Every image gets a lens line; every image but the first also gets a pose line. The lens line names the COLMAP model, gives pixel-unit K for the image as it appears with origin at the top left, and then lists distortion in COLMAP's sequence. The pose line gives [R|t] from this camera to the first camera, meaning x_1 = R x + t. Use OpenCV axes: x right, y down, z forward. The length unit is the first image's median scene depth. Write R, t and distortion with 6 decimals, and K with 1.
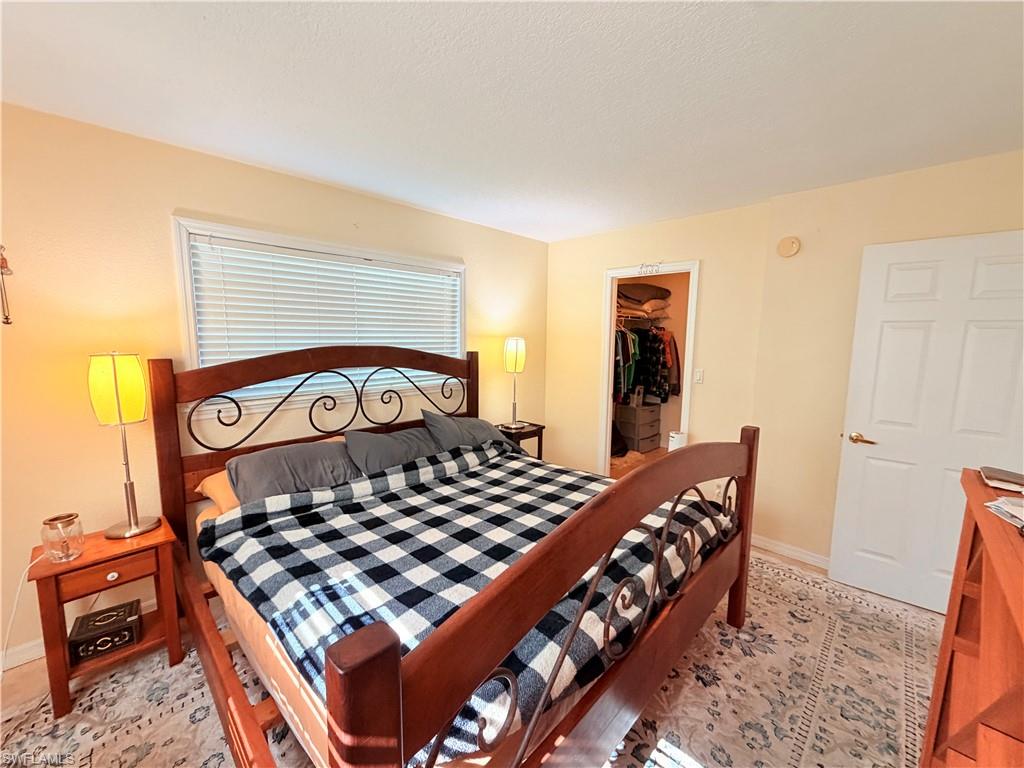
lens RADIAL K [[407.5, 0, 509.5], [0, 407.5, 383.6], [0, 0, 1]] dist [0.000118, 0.000248]
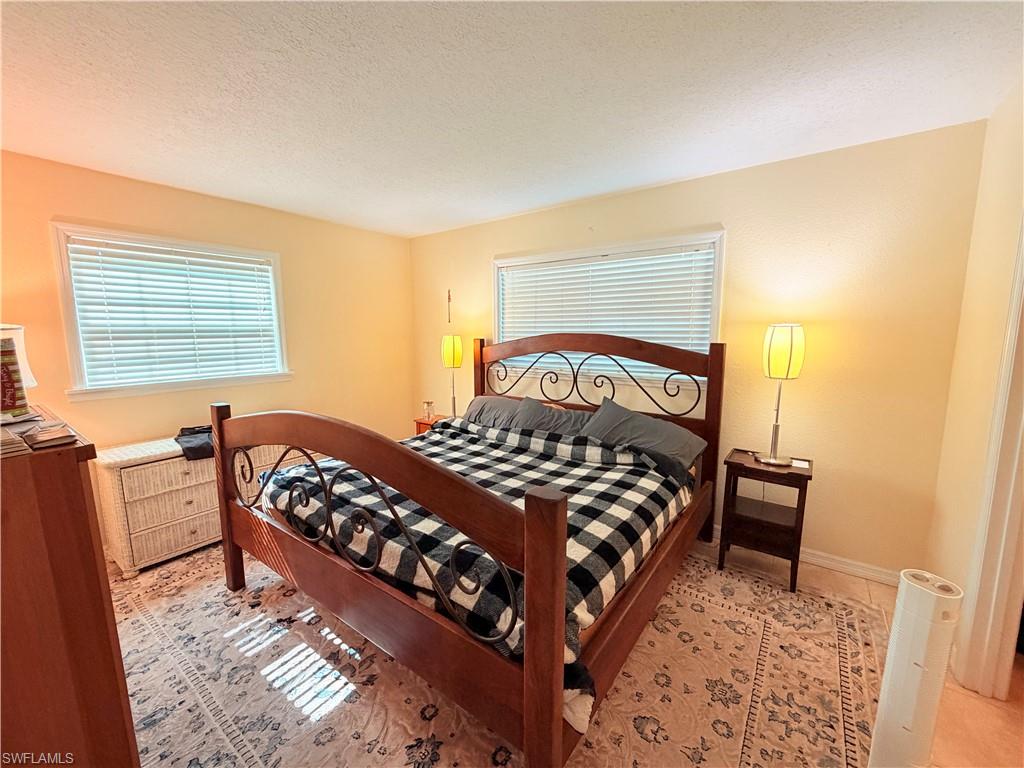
lens RADIAL K [[407.5, 0, 509.5], [0, 407.5, 383.6], [0, 0, 1]] dist [0.000118, 0.000248]
pose [[0.140840, 0.117701, -0.983011, 0.712381], [-0.114550, 0.988177, 0.101908, -0.043430], [0.983383, 0.098251, 0.152657, 0.587979]]
